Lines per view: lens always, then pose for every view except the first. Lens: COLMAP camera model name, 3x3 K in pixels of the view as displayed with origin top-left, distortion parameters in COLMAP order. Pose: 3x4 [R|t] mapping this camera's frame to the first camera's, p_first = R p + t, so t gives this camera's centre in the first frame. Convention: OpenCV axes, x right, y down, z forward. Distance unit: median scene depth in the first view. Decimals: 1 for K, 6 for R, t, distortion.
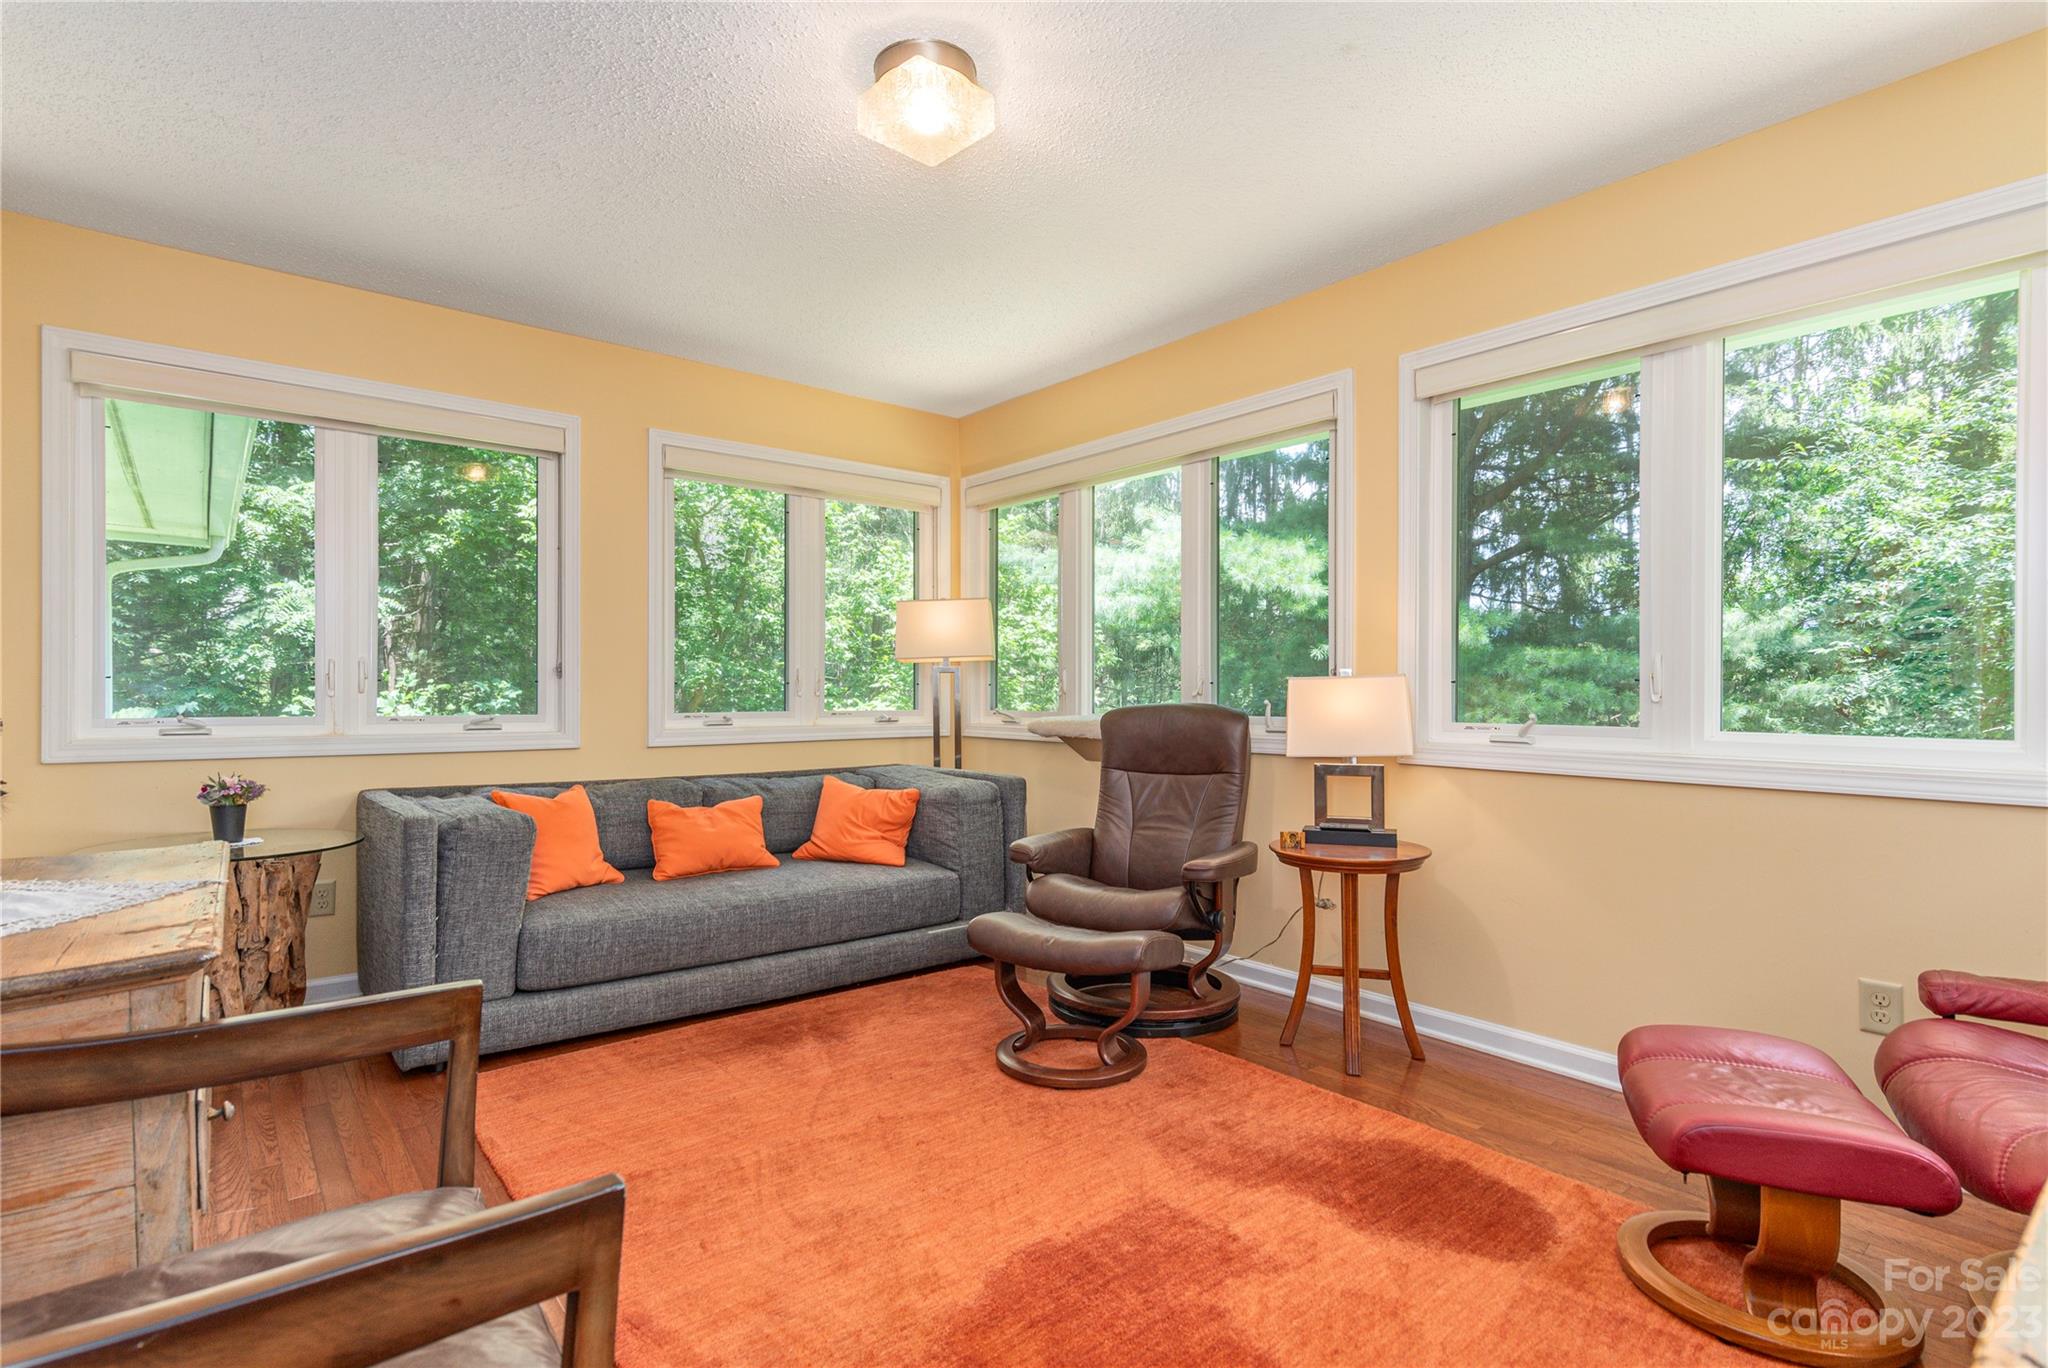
lens RADIAL K [[1036.2, 0, 1024.0], [0, 1036.2, 684.0], [0, 0, 1]] dist [0.001134, 0.000387]
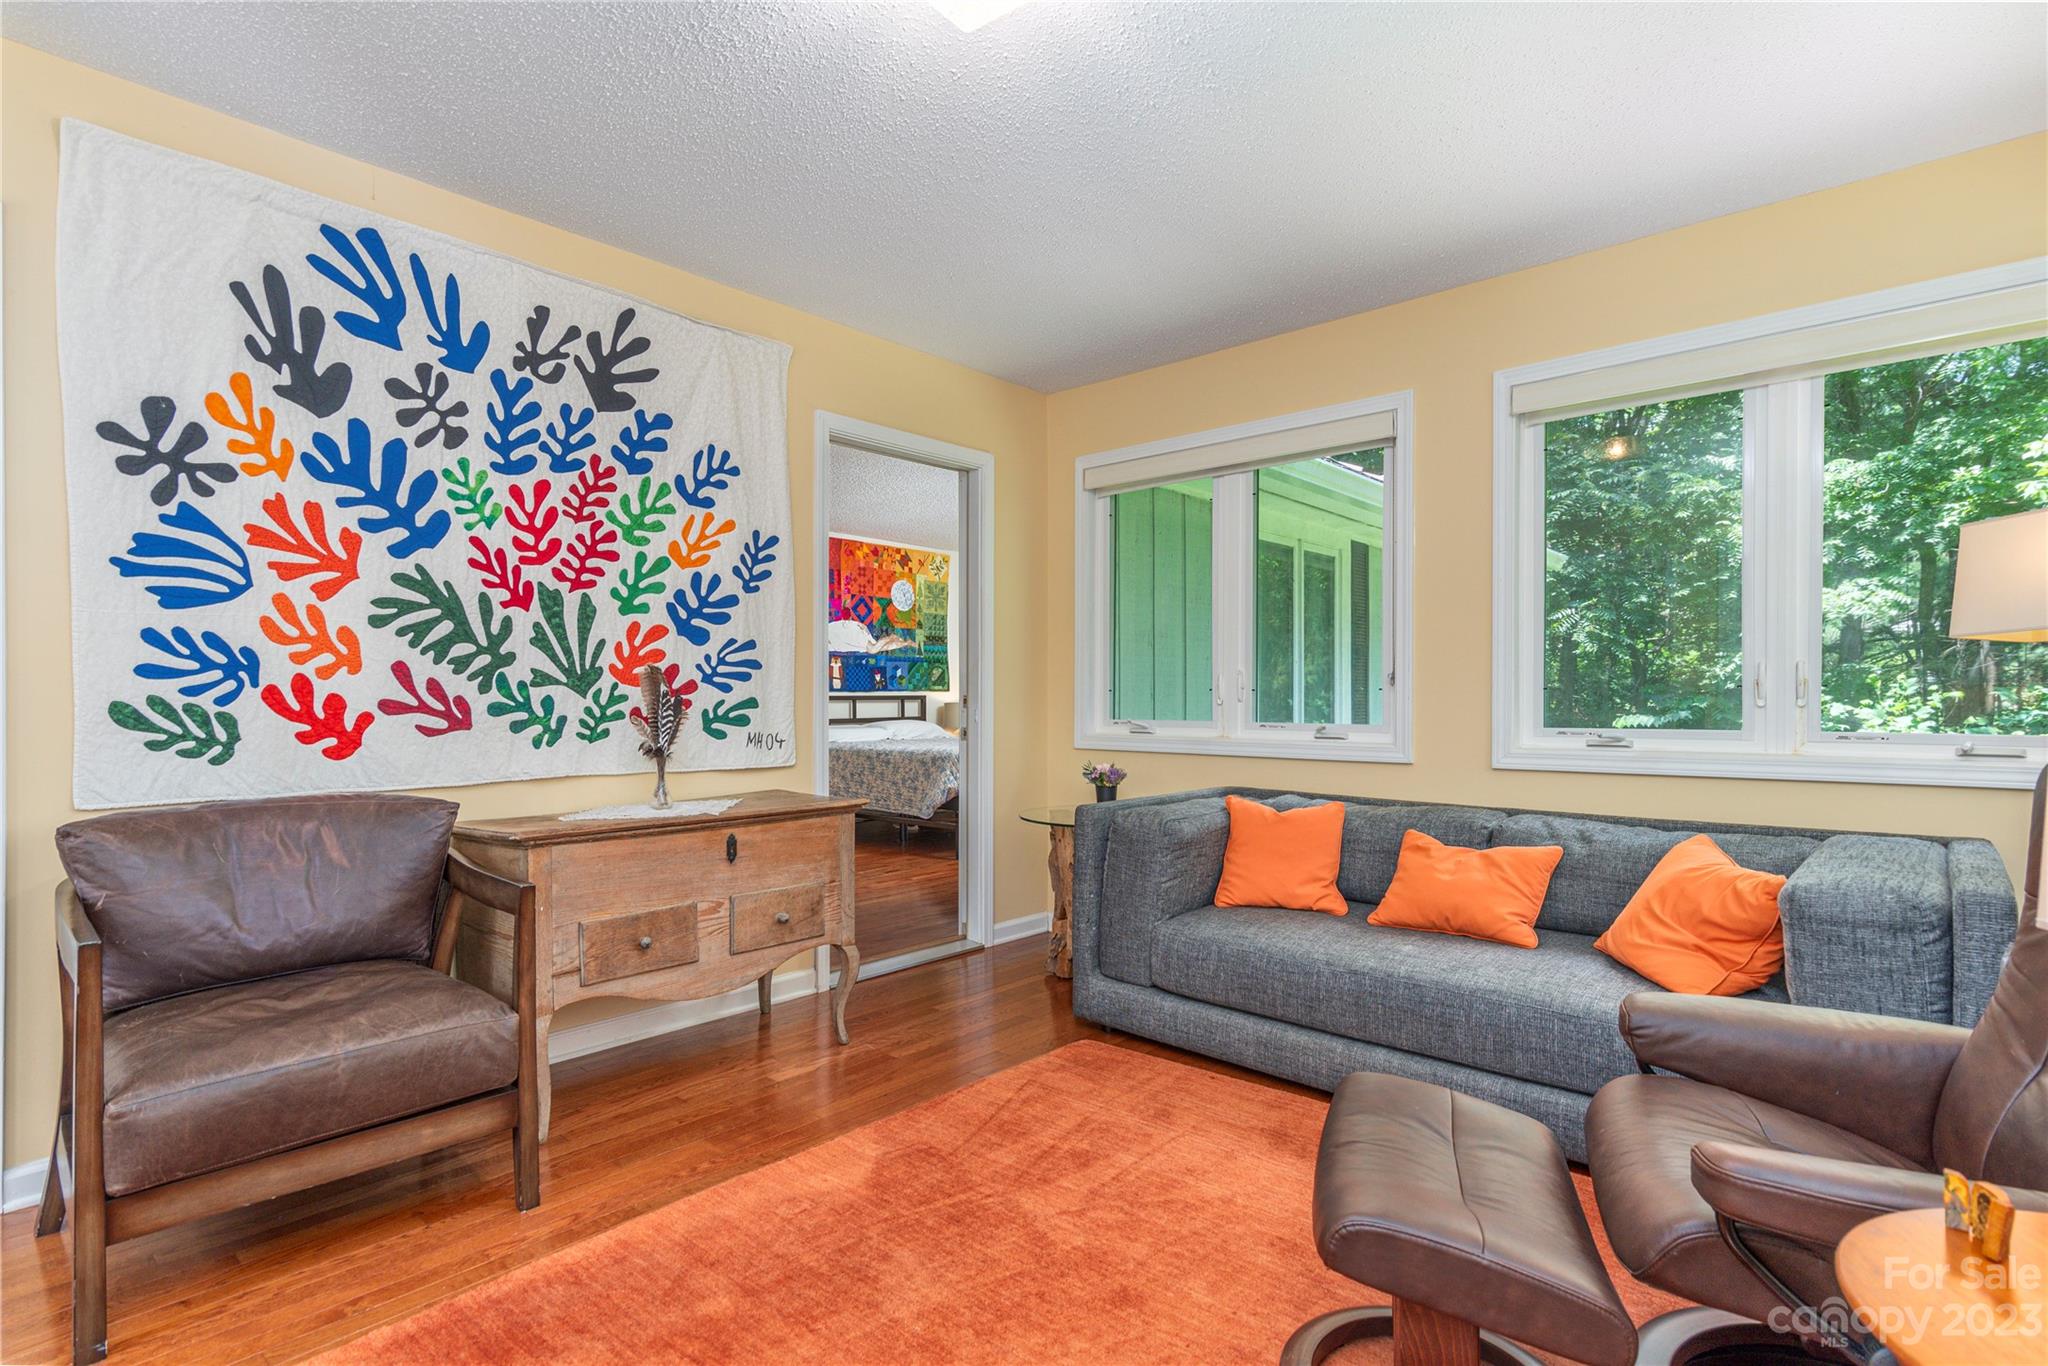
lens RADIAL K [[1036.2, 0, 1024.0], [0, 1036.2, 683.0], [0, 0, 1]] dist [0.001134, 0.000387]
pose [[0.131056, -0.015343, -0.991256, 0.416142], [0.004774, 0.999878, -0.014846, 0.005204], [0.991364, -0.002786, 0.131113, 0.566762]]
